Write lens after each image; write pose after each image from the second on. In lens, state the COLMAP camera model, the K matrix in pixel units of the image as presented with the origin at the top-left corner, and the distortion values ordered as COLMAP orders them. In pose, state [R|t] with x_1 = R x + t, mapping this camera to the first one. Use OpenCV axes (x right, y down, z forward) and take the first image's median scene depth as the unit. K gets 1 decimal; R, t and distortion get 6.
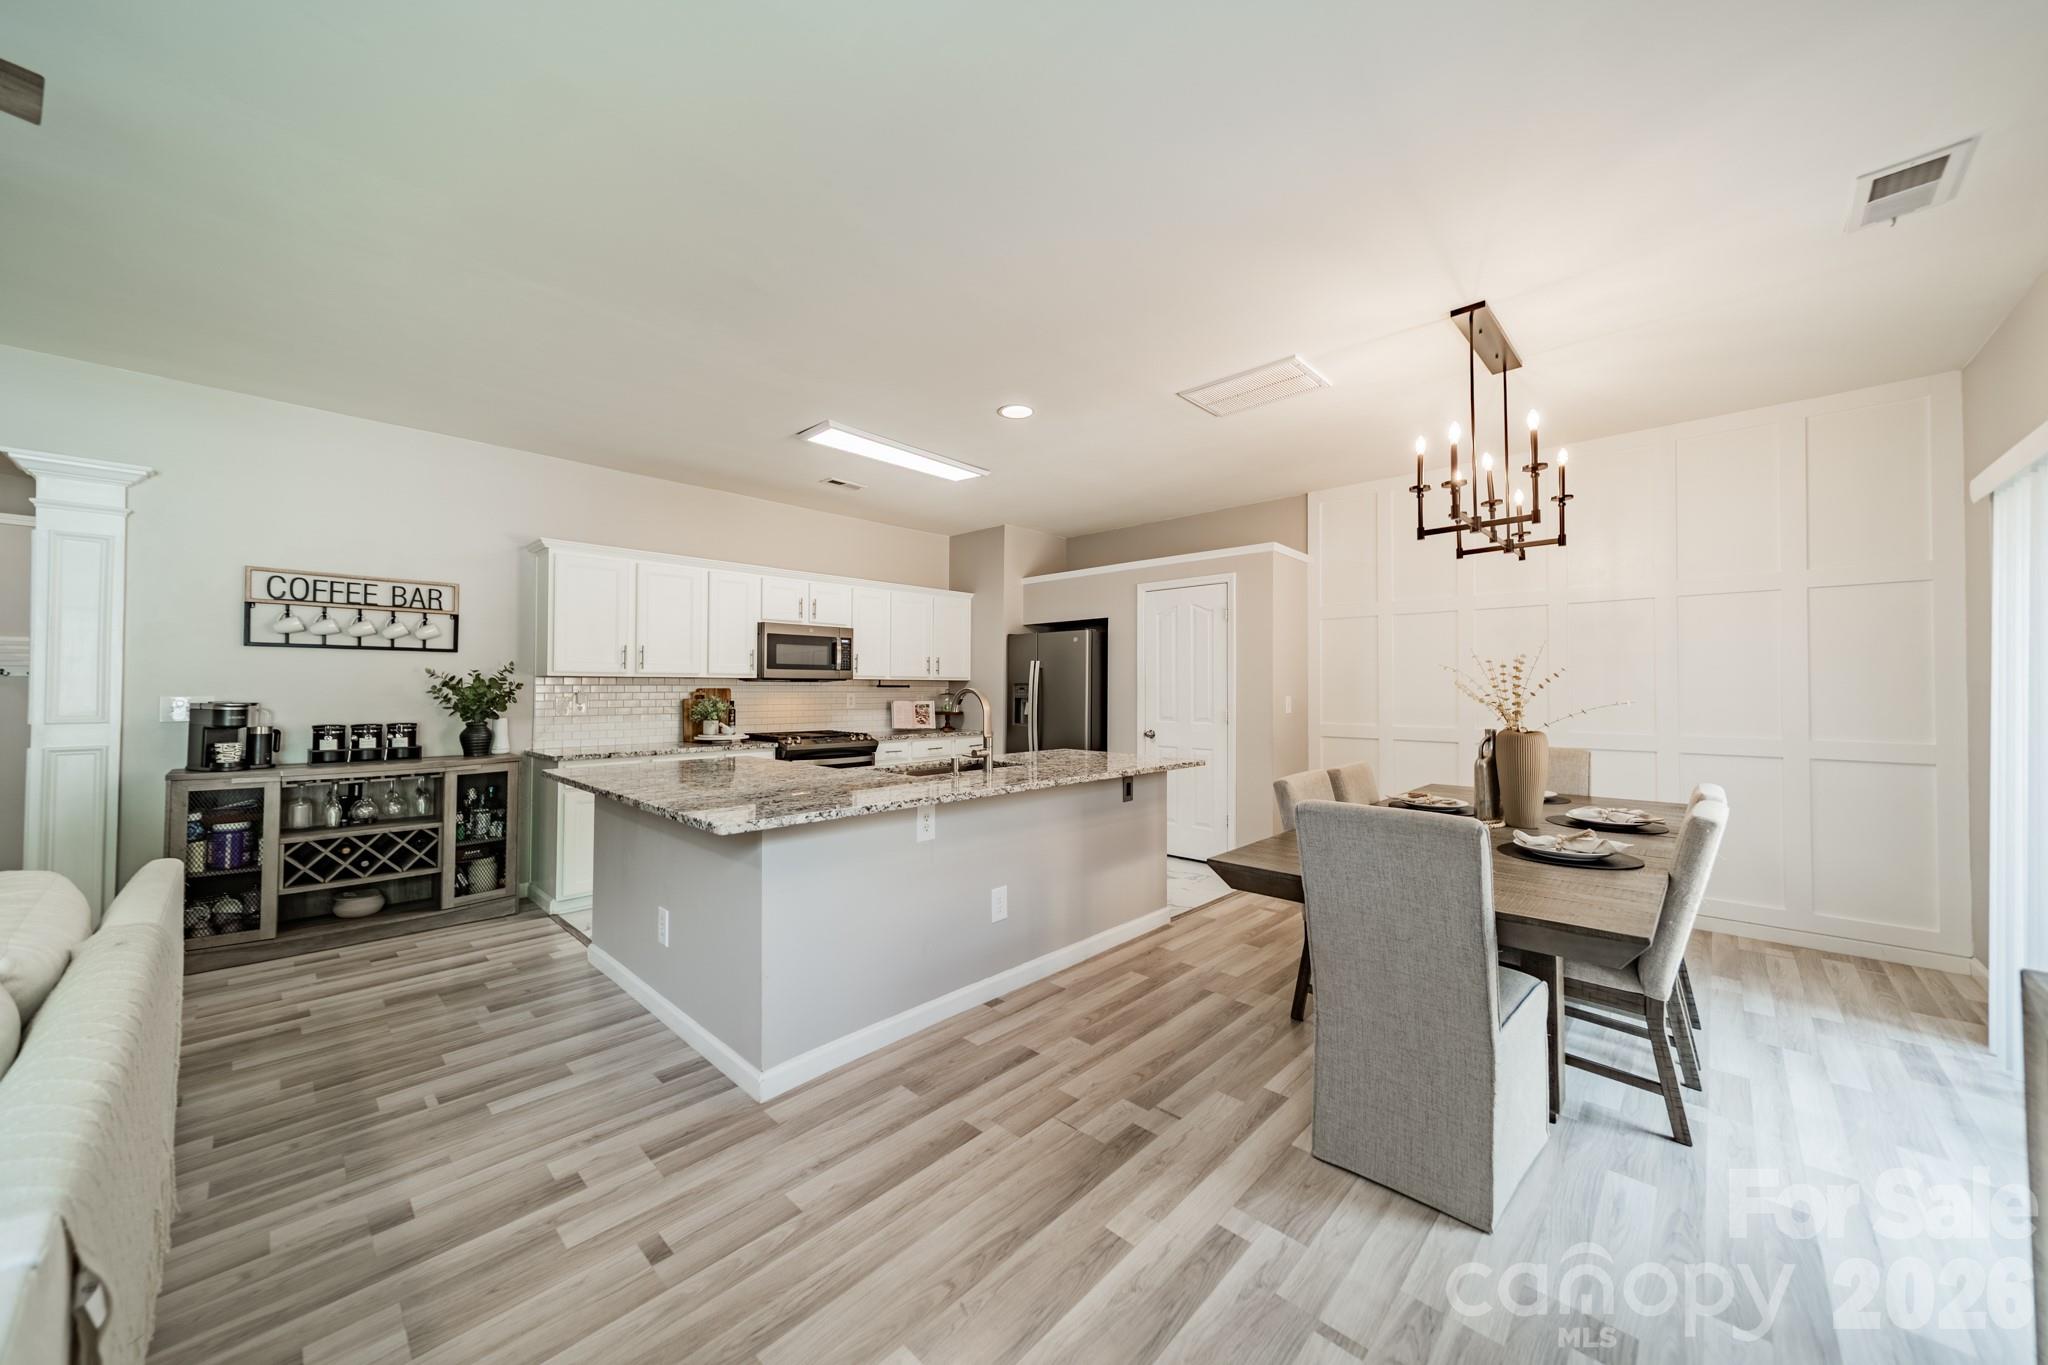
lens RADIAL K [[725.3, 0, 1027.9], [0, 725.3, 672.9], [0, 0, 1]] dist [0.008714, -0.000116]
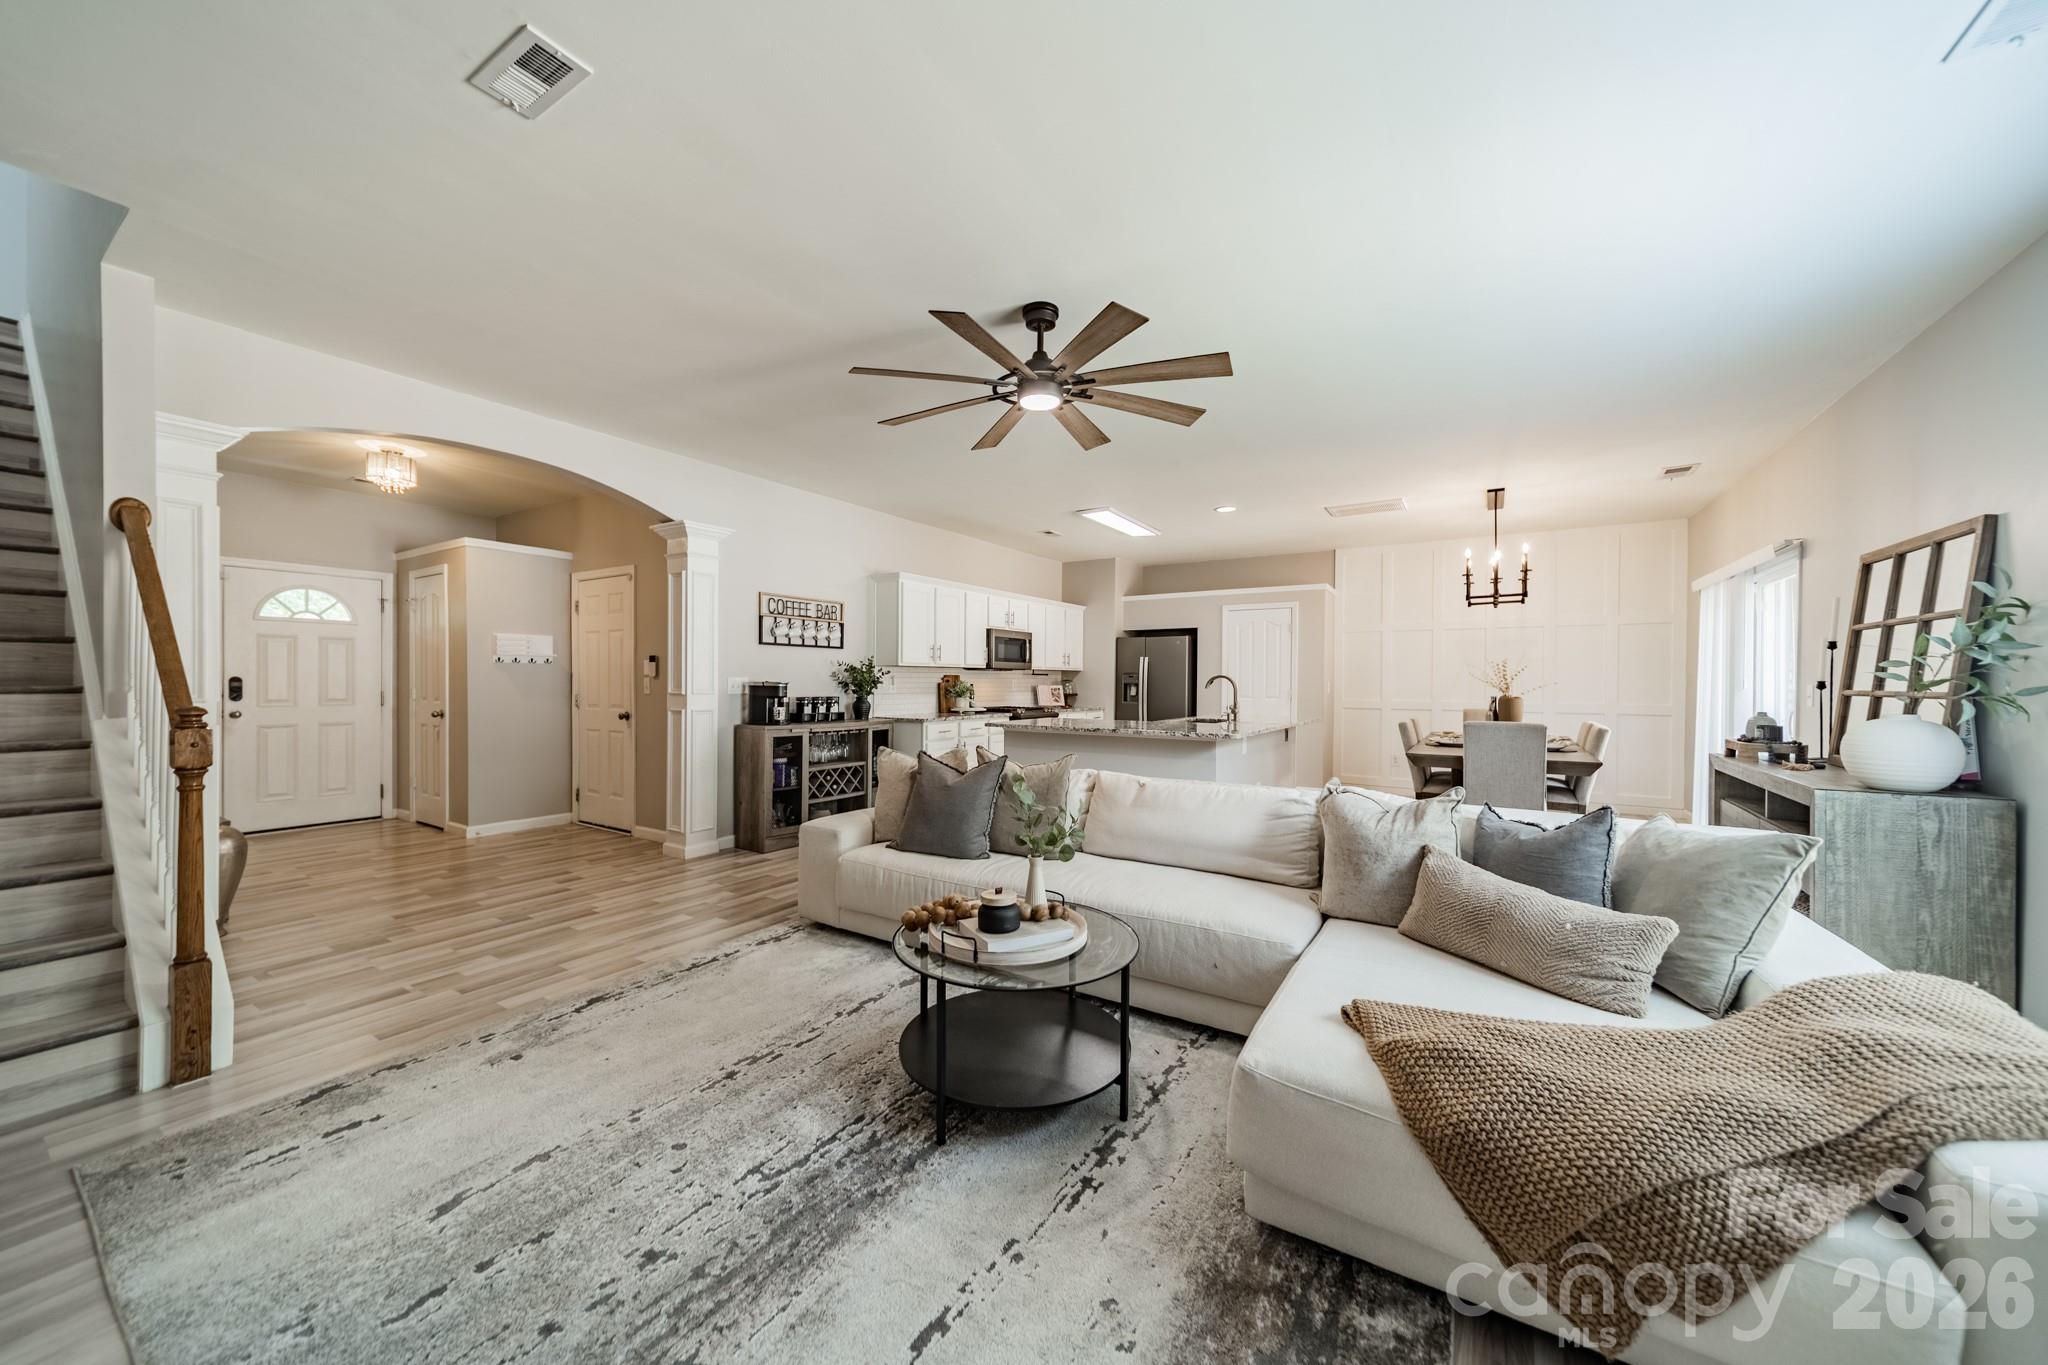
lens RADIAL K [[723.5, 0, 1027.6], [0, 723.5, 683.6], [0, 0, 1]] dist [0.008540, -0.000016]
pose [[0.982166, 0.002757, 0.187995, -0.701113], [-0.007836, 0.999624, 0.026279, -0.000118], [-0.187852, -0.027284, 0.981818, -0.504362]]
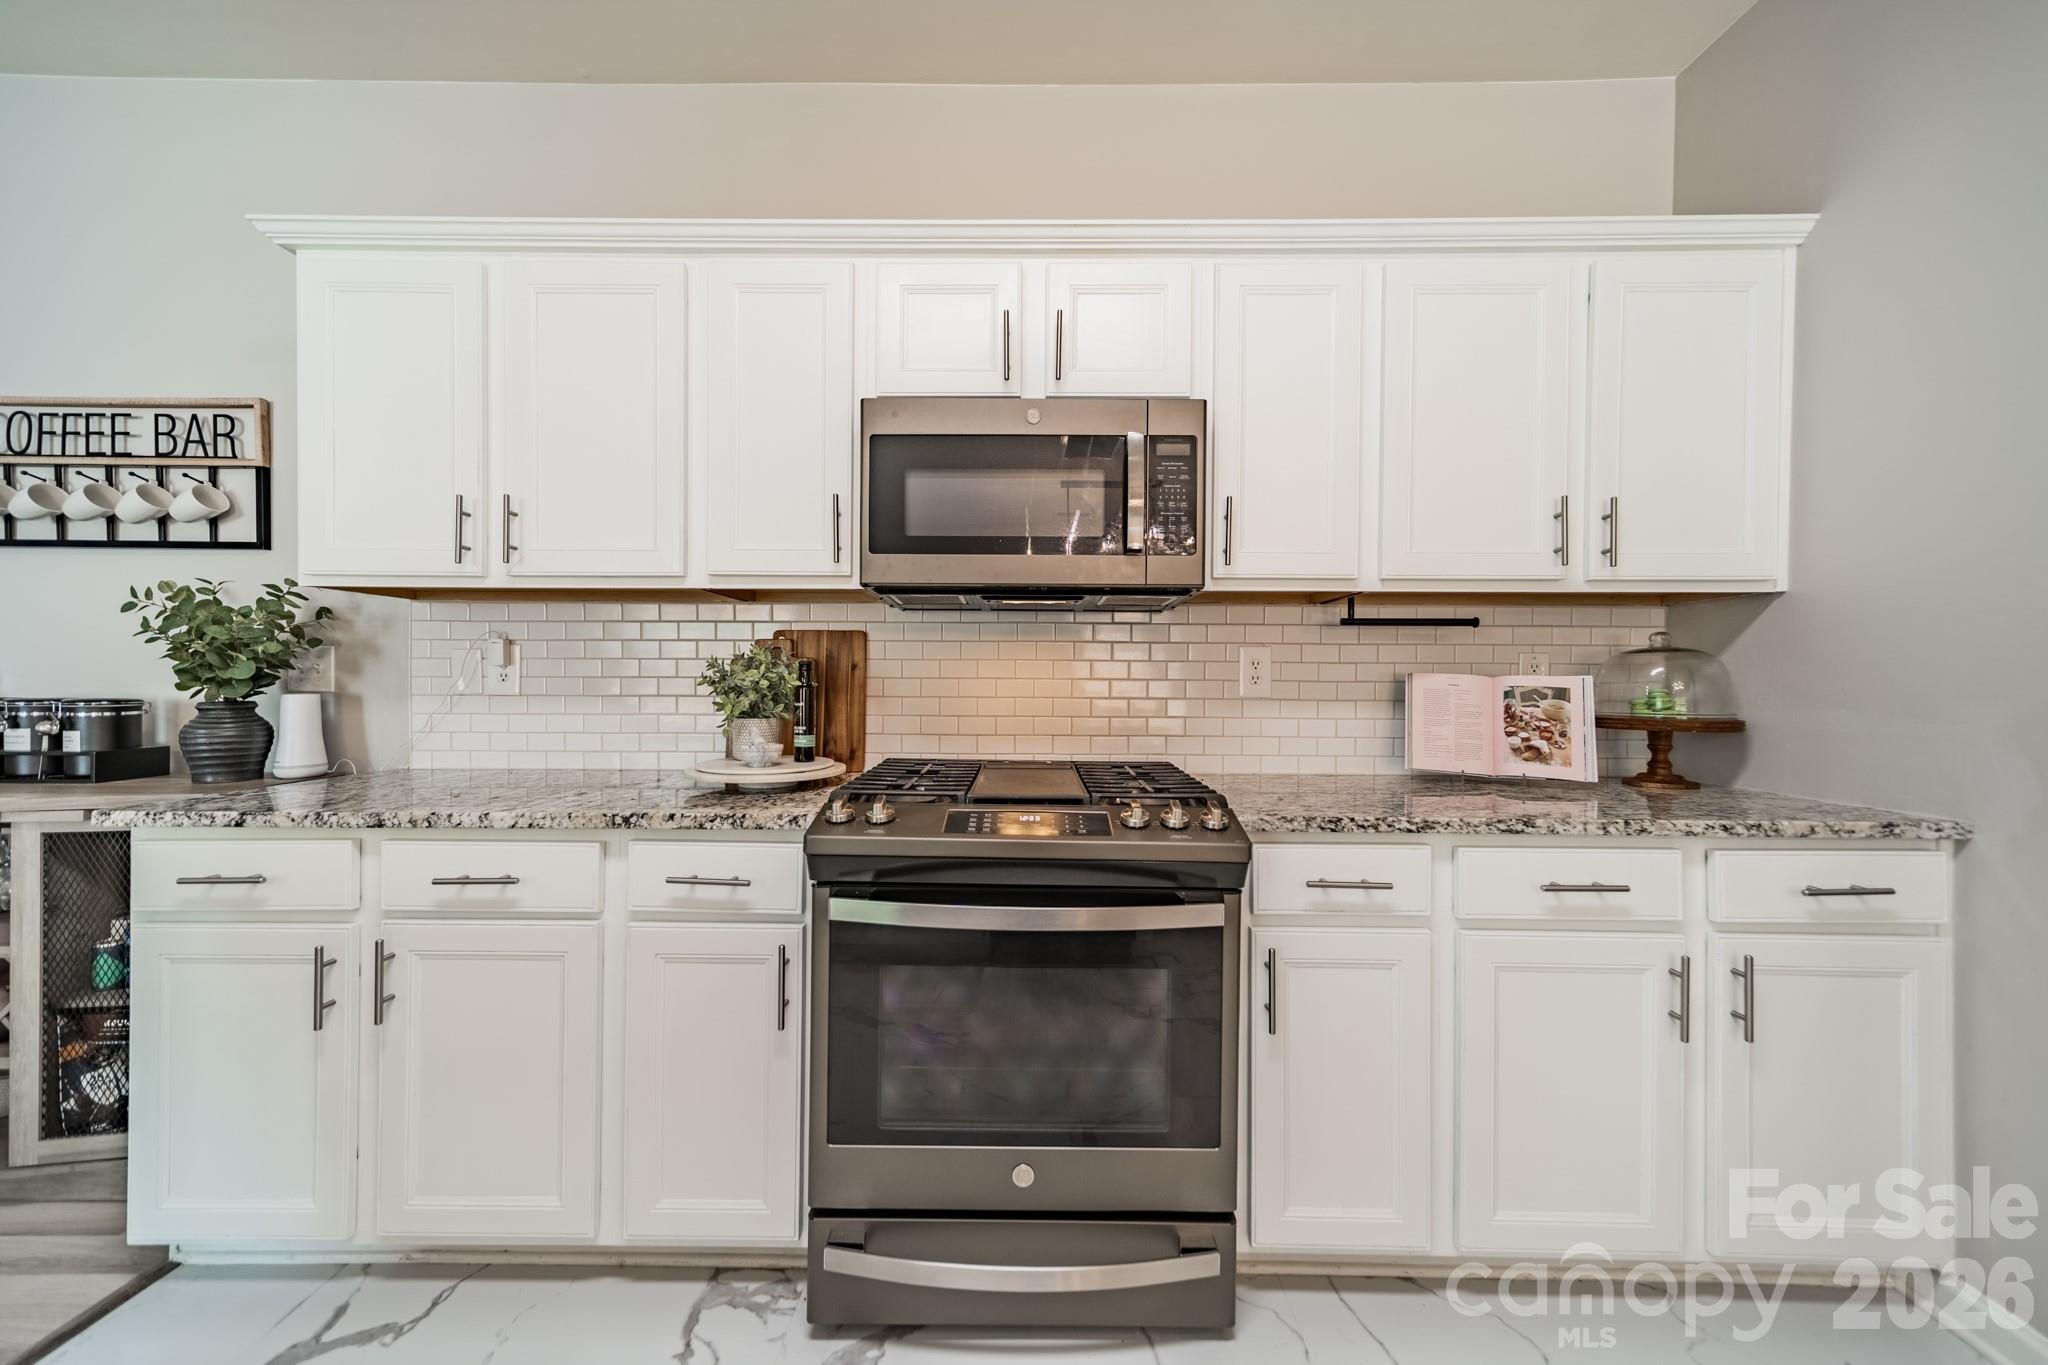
lens RADIAL K [[723.5, 0, 1027.6], [0, 723.5, 683.6], [0, 0, 1]] dist [0.008540, -0.000016]
pose [[0.682503, 0.007369, -0.730846, -0.119568], [0.011025, 0.999732, 0.020376, 0.053003], [0.730800, -0.021964, 0.682238, 1.047524]]
